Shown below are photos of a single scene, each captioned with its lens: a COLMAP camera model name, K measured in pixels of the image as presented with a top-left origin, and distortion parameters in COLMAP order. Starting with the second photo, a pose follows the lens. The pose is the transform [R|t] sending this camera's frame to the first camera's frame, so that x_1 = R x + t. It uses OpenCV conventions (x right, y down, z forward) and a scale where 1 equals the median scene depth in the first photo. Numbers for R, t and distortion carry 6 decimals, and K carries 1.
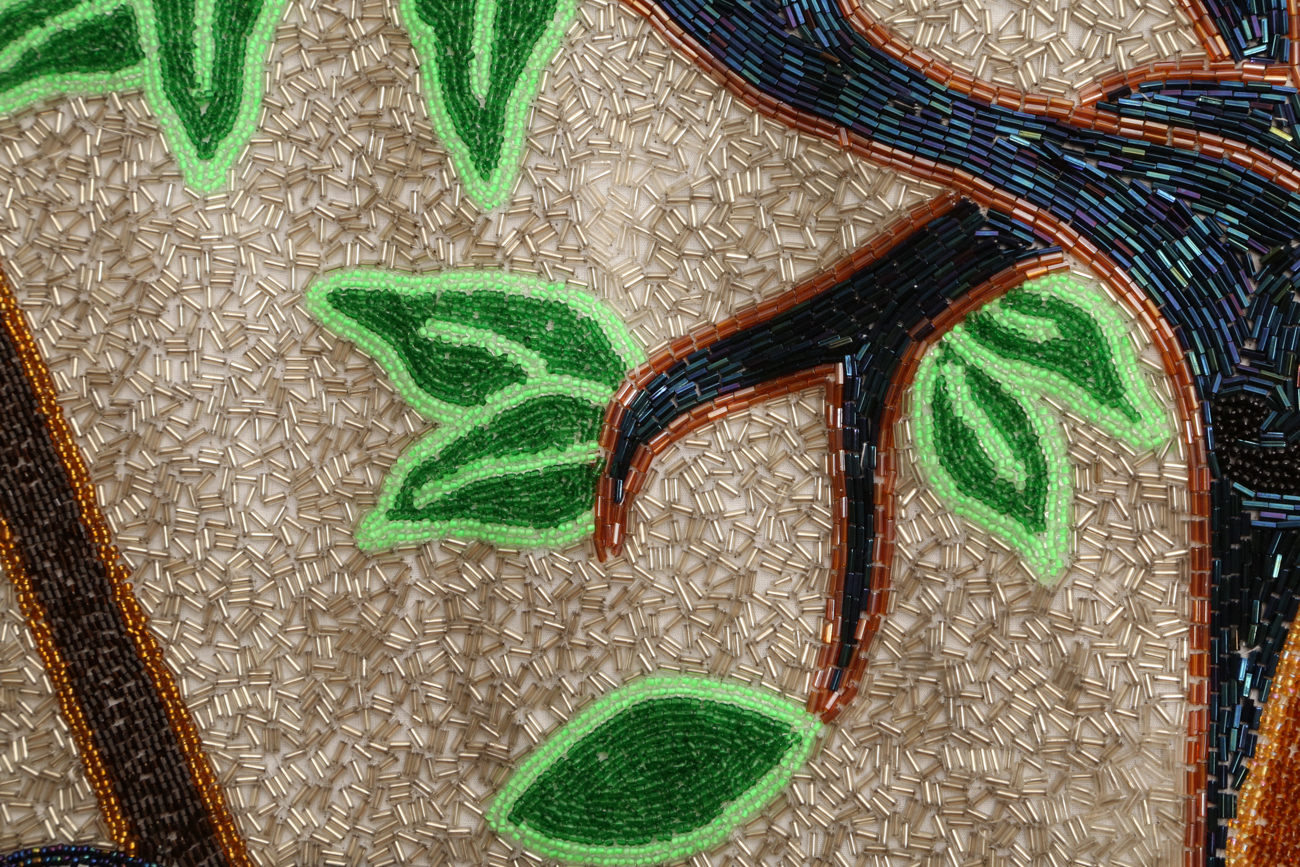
lens RADIAL K [[2982.7, 0, 649.4], [0, 2982.7, 434.2], [0, 0, 1]] dist [0.086300, 0.000000]
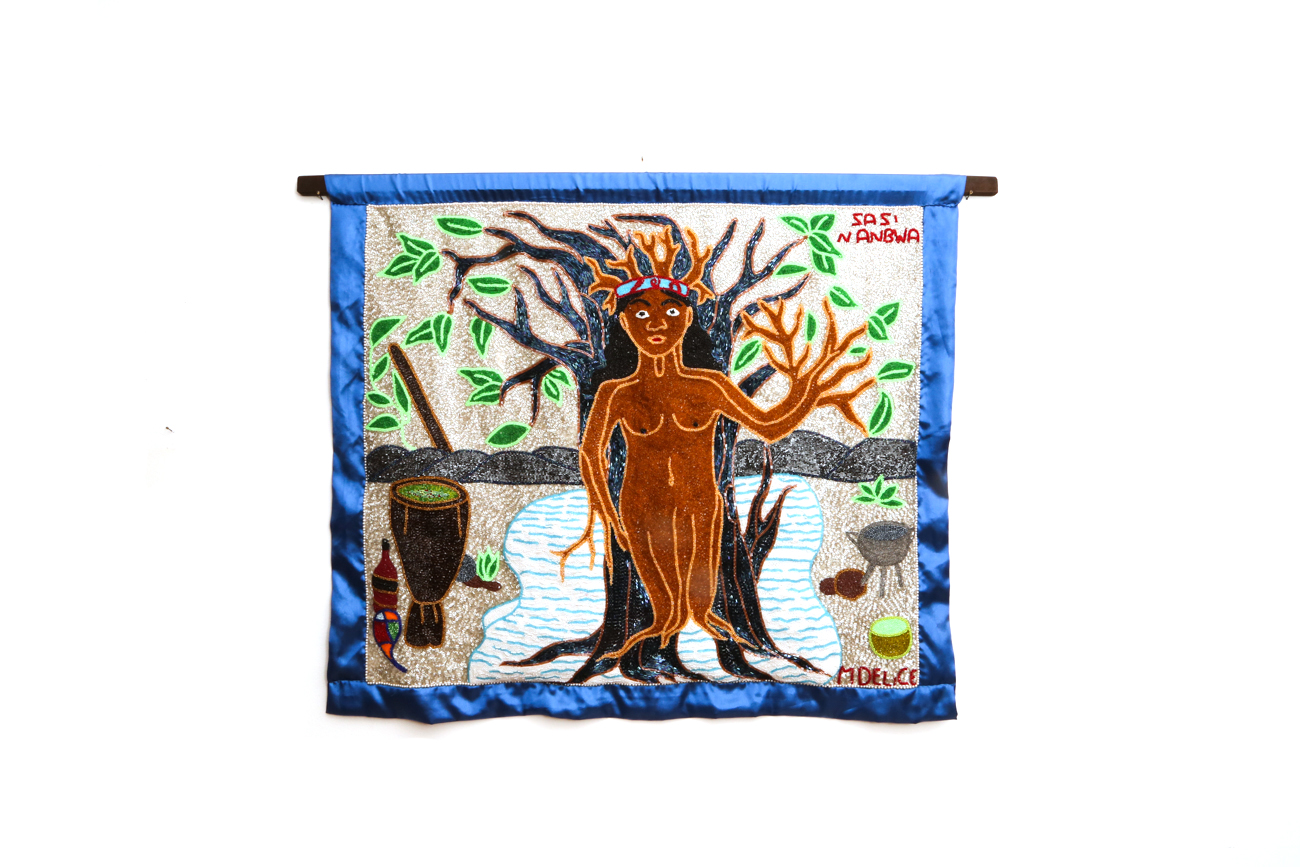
lens RADIAL K [[920.5, 0, 647.6], [0, 920.5, 436.0], [0, 0, 1]] dist [-0.051656, -0.000261]
pose [[0.979496, -0.025689, 0.199821, -0.116271], [0.019237, 0.999231, 0.034161, 0.045006], [-0.200545, -0.029616, 0.979237, -1.314651]]
